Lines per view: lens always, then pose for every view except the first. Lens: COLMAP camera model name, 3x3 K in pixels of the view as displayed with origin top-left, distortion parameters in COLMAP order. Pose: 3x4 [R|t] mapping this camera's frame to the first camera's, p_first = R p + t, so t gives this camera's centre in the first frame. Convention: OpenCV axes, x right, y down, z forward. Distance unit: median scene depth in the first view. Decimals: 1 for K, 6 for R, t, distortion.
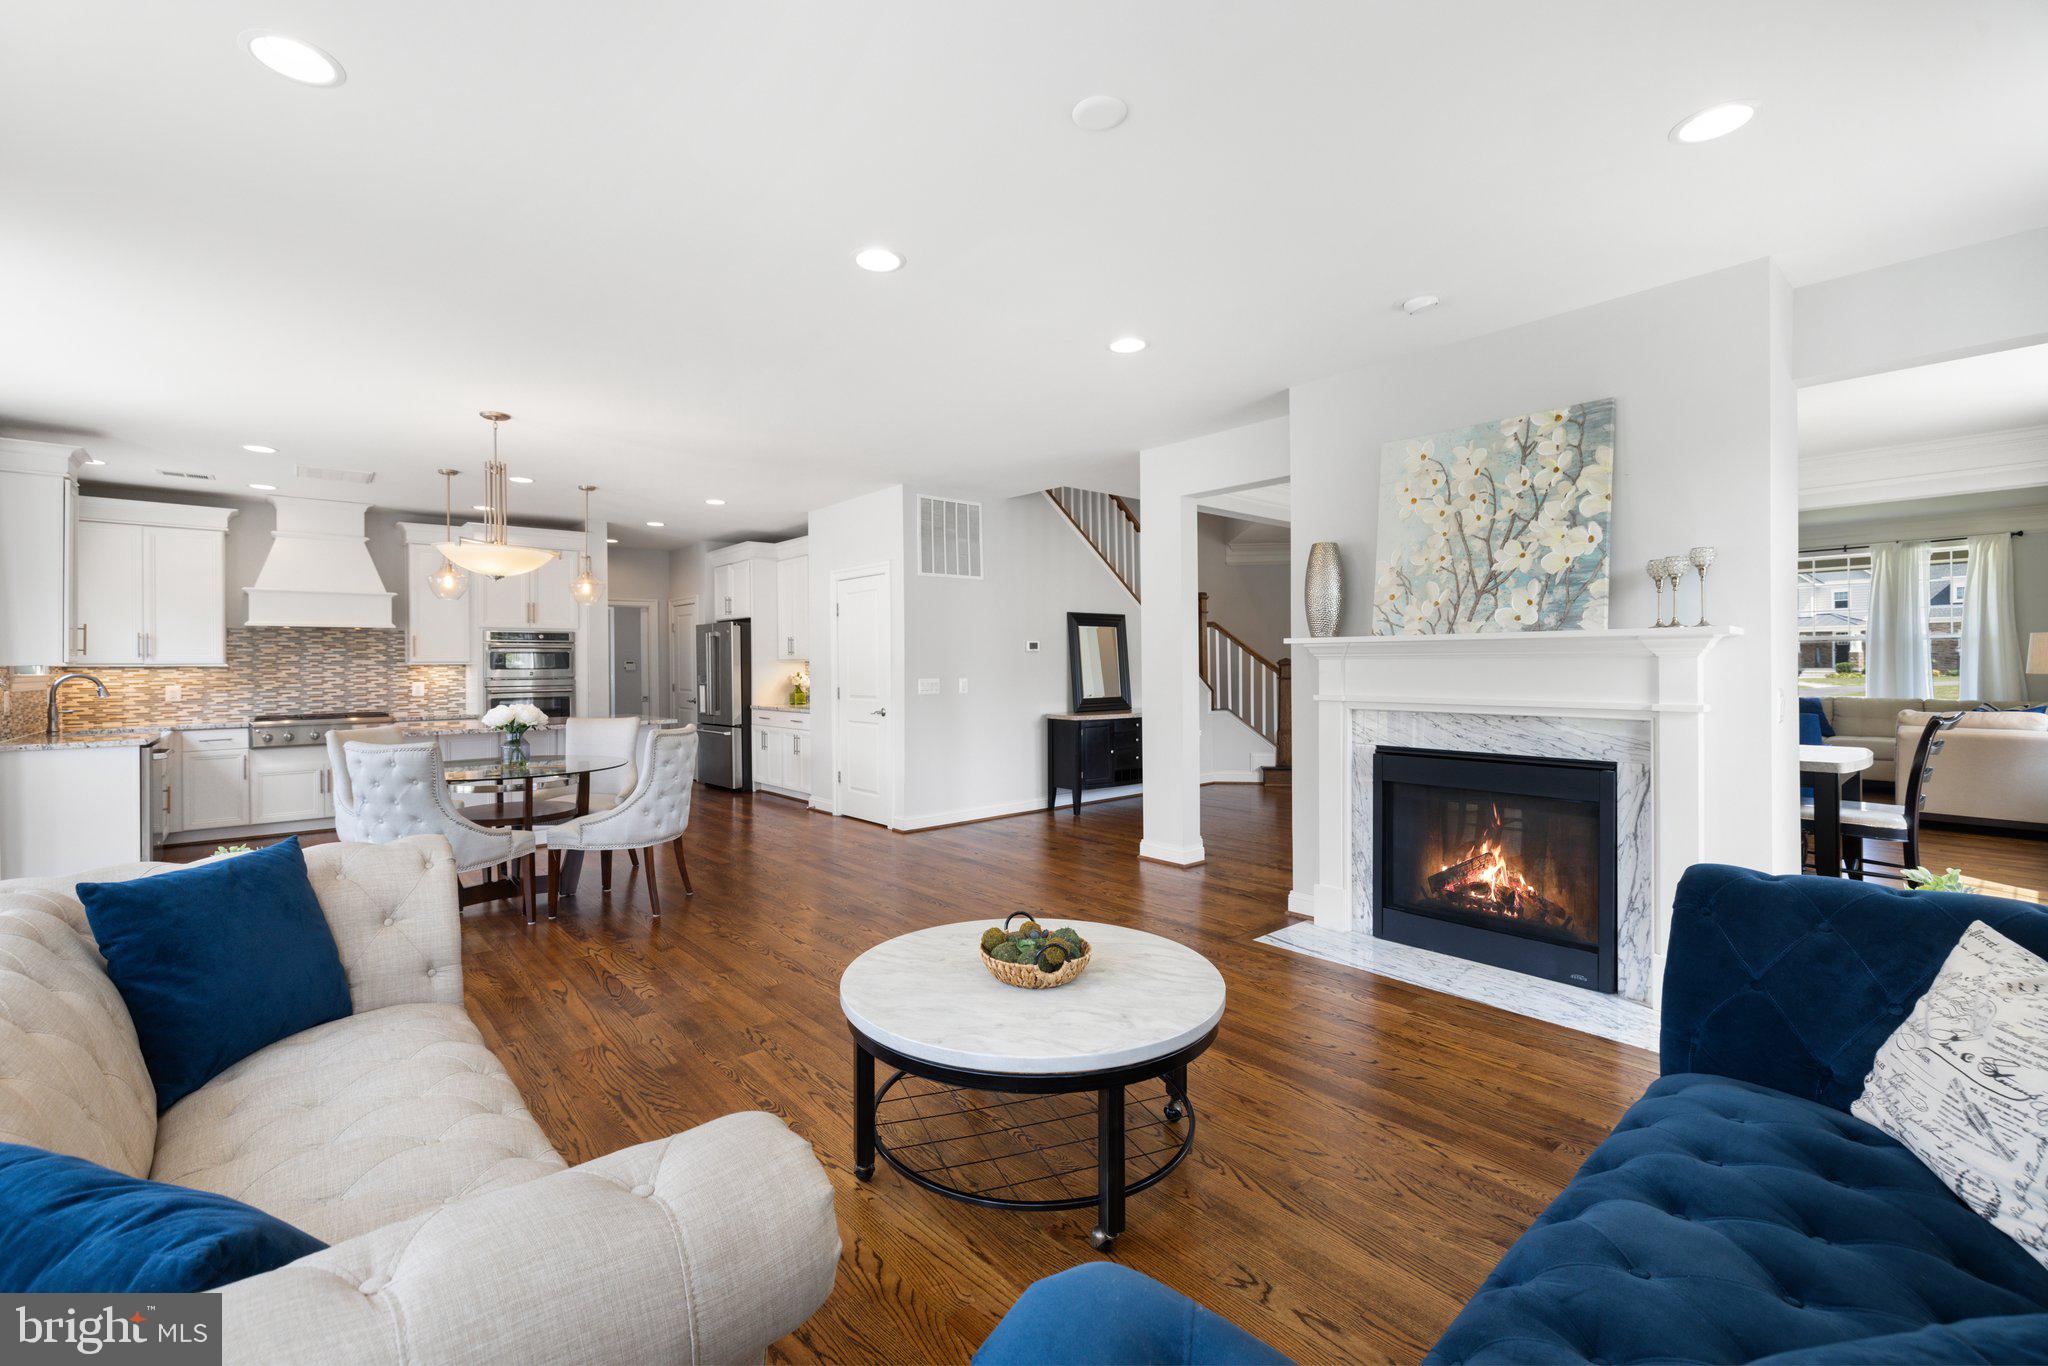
lens RADIAL K [[867.7, 0, 997.0], [0, 867.7, 664.6], [0, 0, 1]] dist [0.003462, 0.000303]
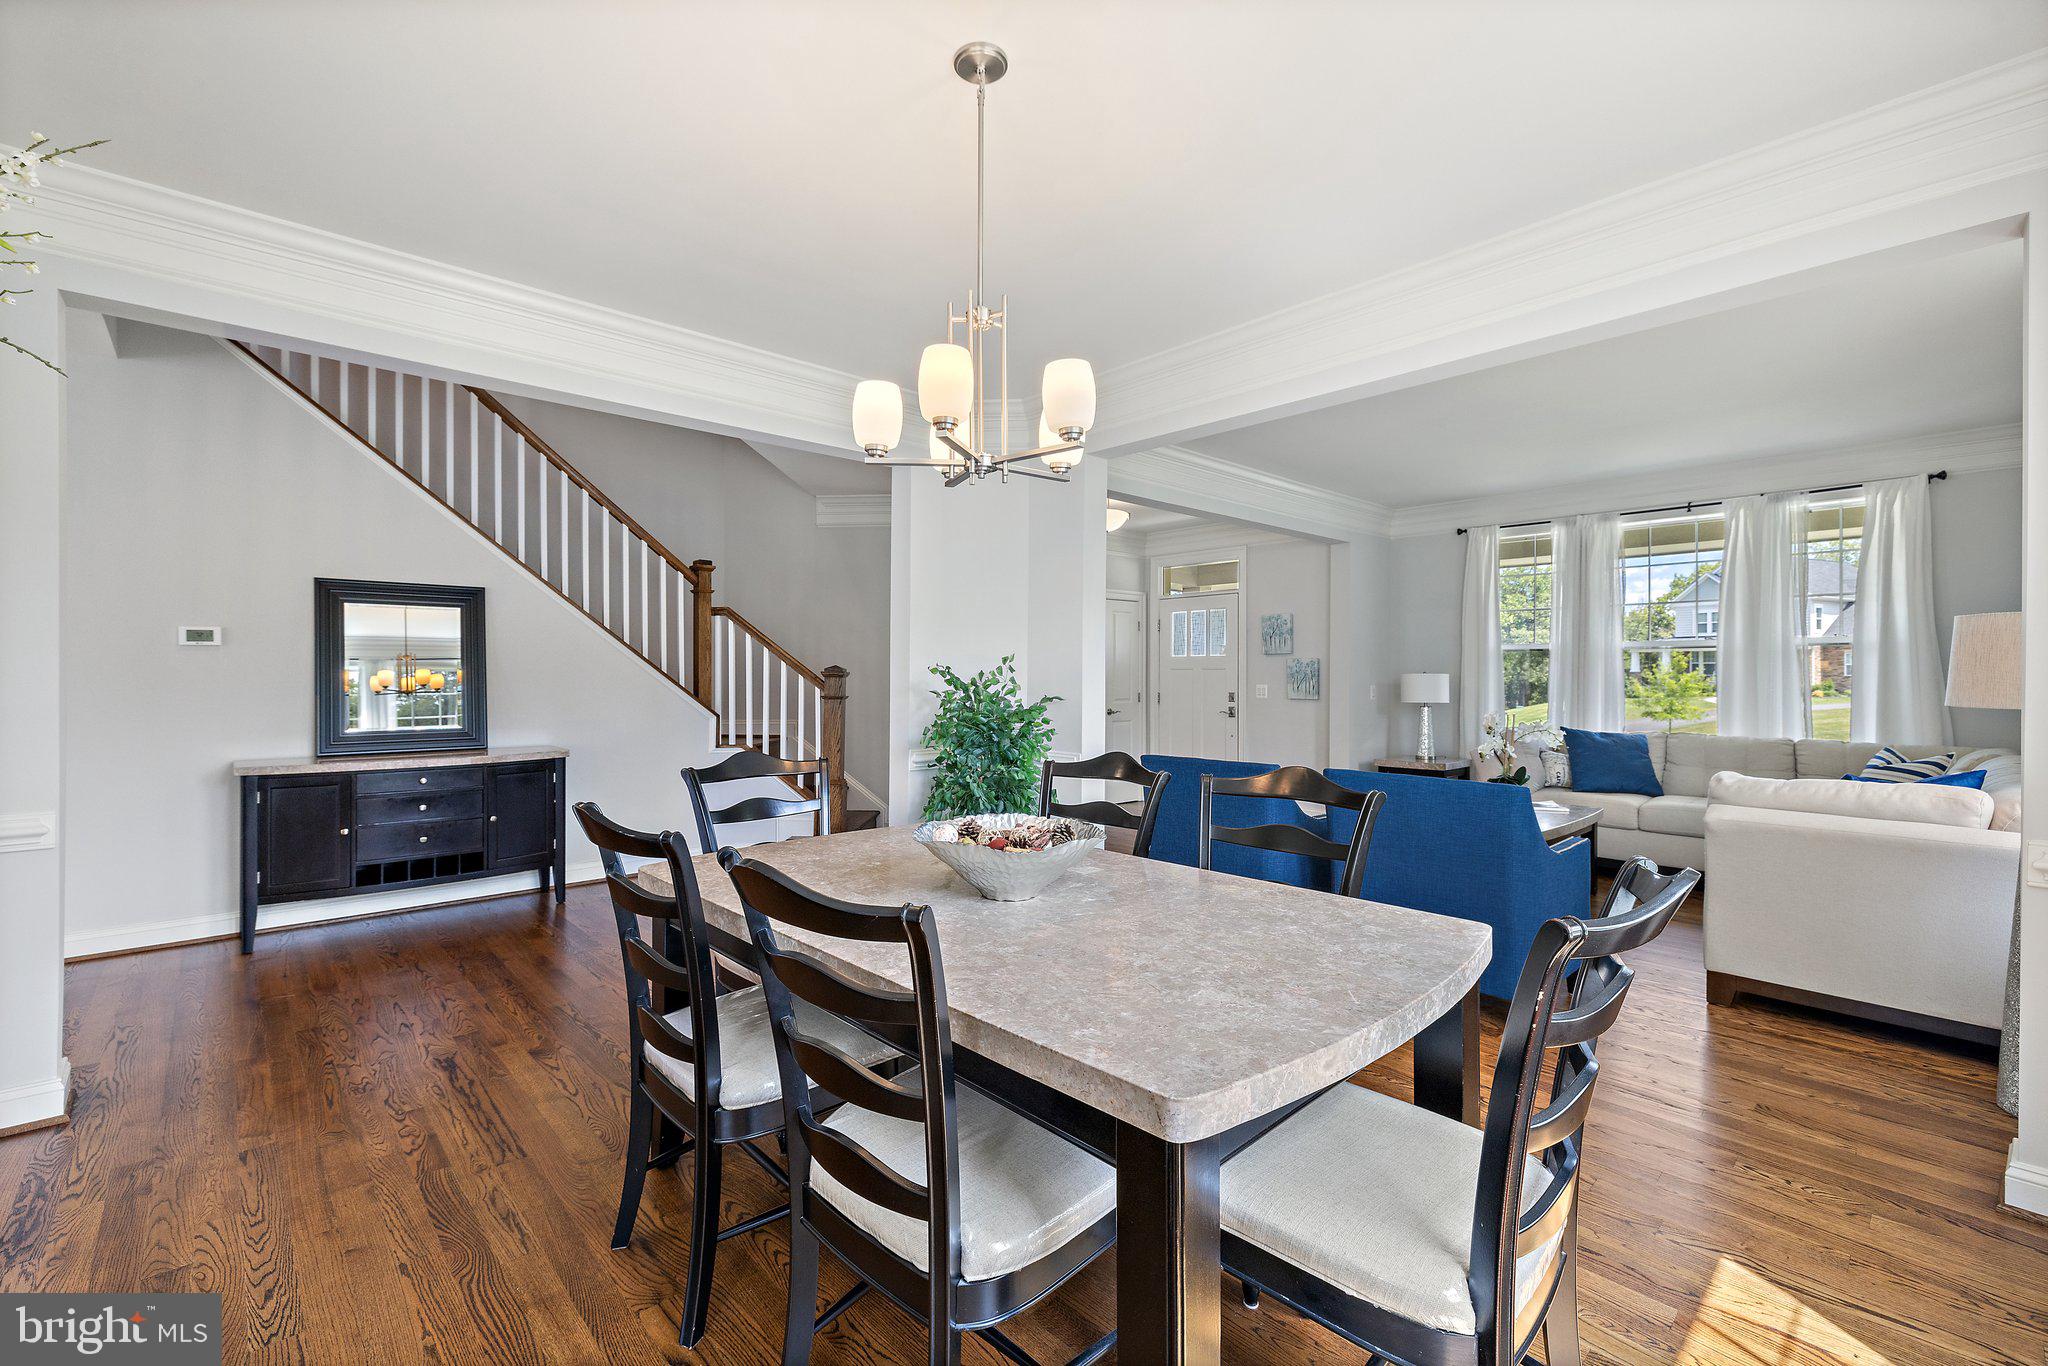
lens RADIAL K [[871.1, 0, 979.3], [0, 871.1, 657.0], [0, 0, 1]] dist [-0.002040, -0.000340]
pose [[0.999551, 0.011236, 0.027774, 0.597610], [-0.010682, 0.999743, -0.019989, -0.002771], [-0.027992, 0.019683, 0.999414, 0.511452]]
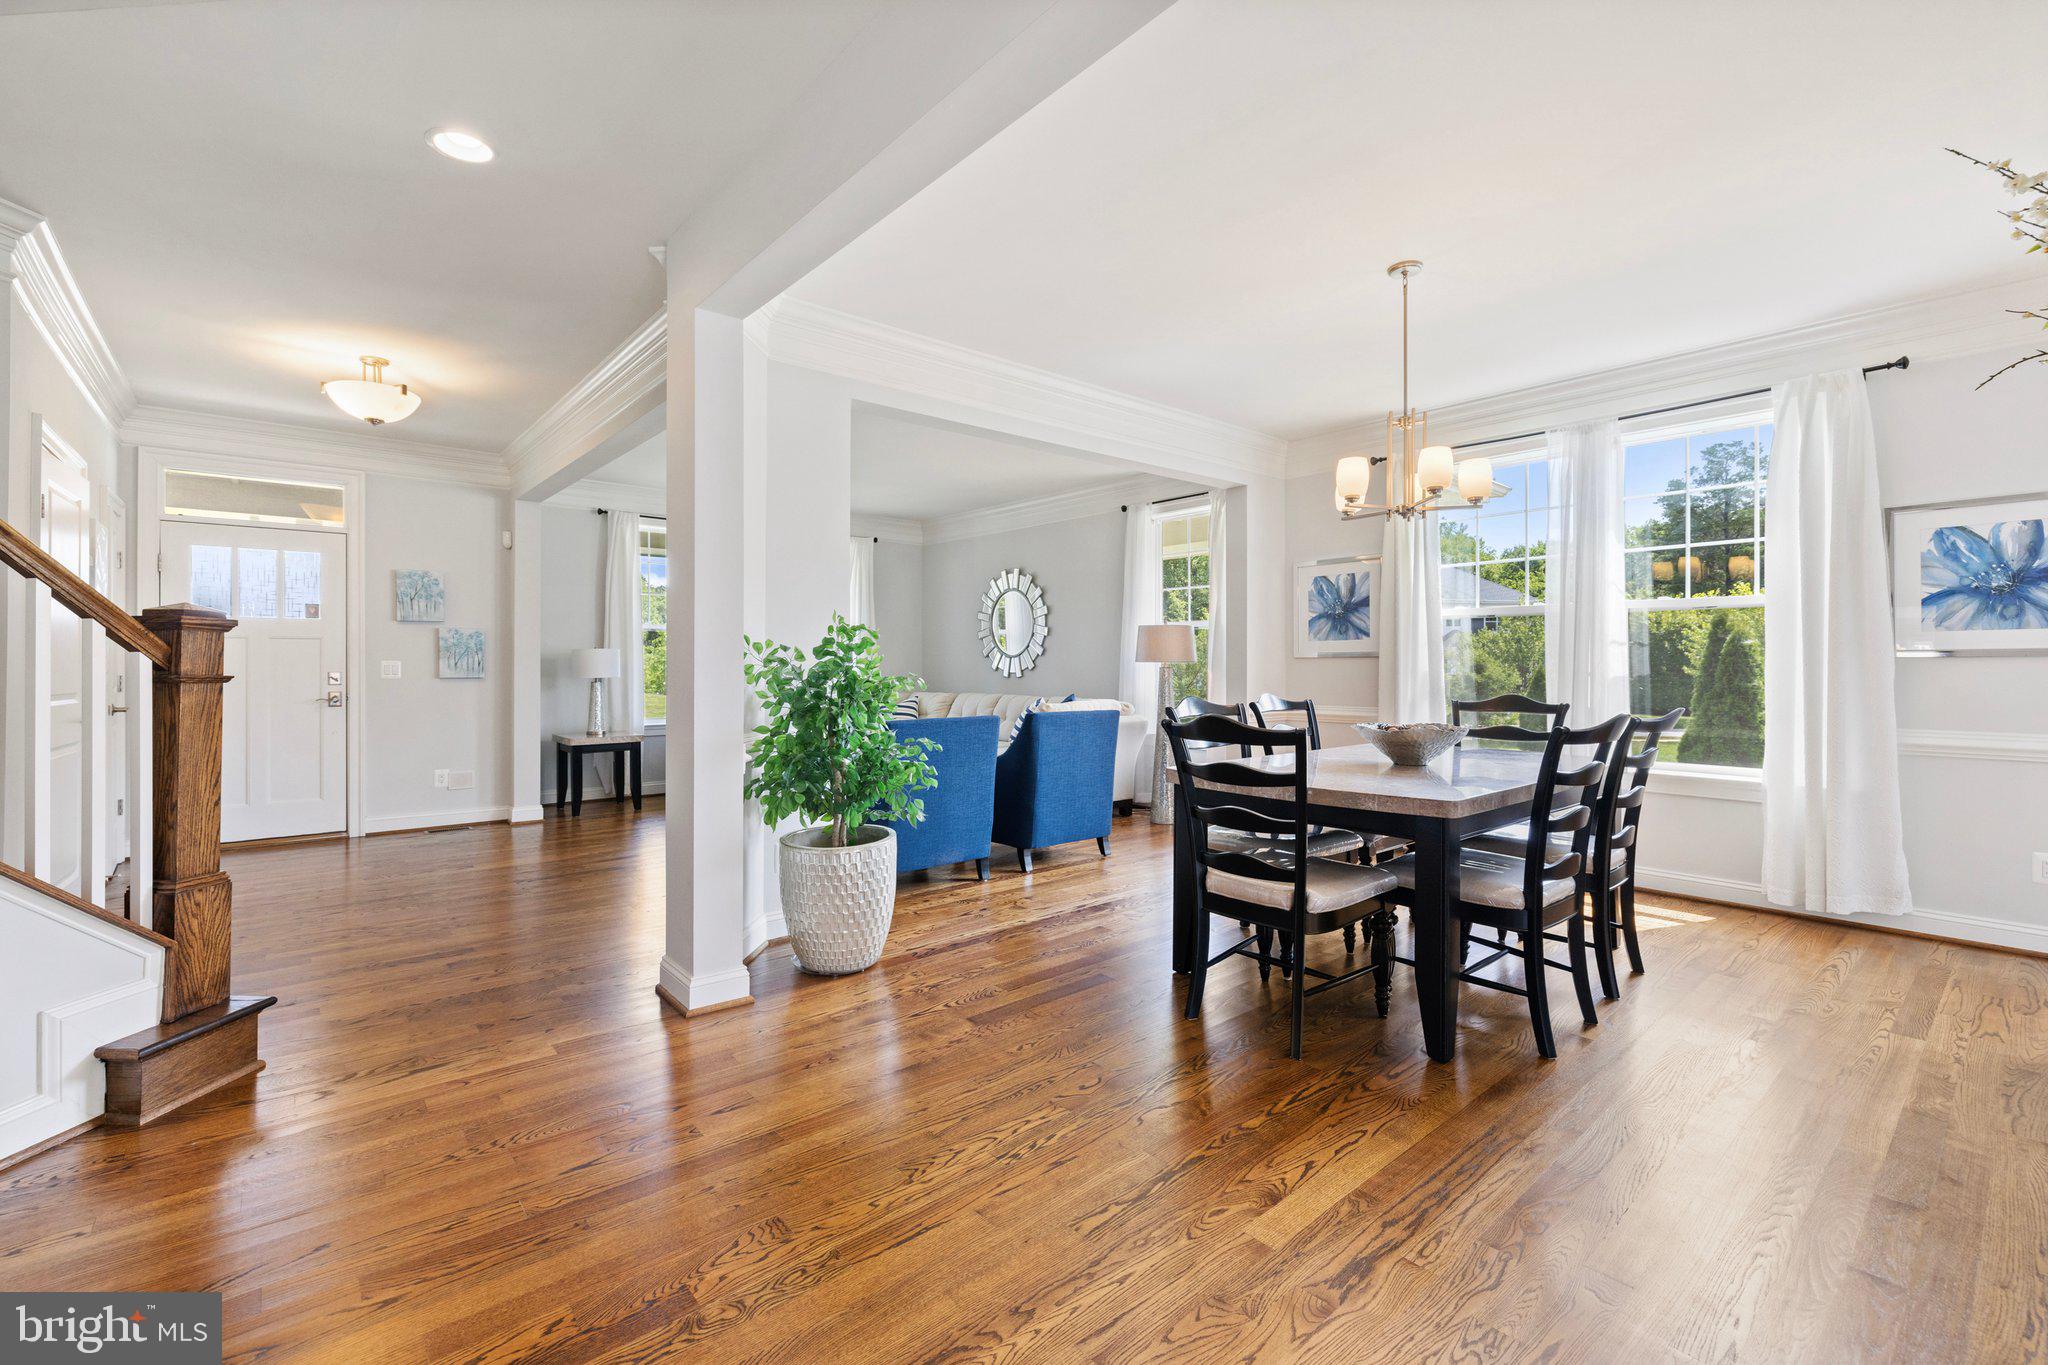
lens RADIAL K [[876.2, 0, 1020.4], [0, 876.2, 658.7], [0, 0, 1]] dist [-0.000393, -0.000093]
pose [[-0.011228, 0.015315, 0.999820, 0.085966], [-0.000087, 0.999883, -0.015317, 0.019538], [-0.999937, -0.000259, -0.011226, 1.061459]]
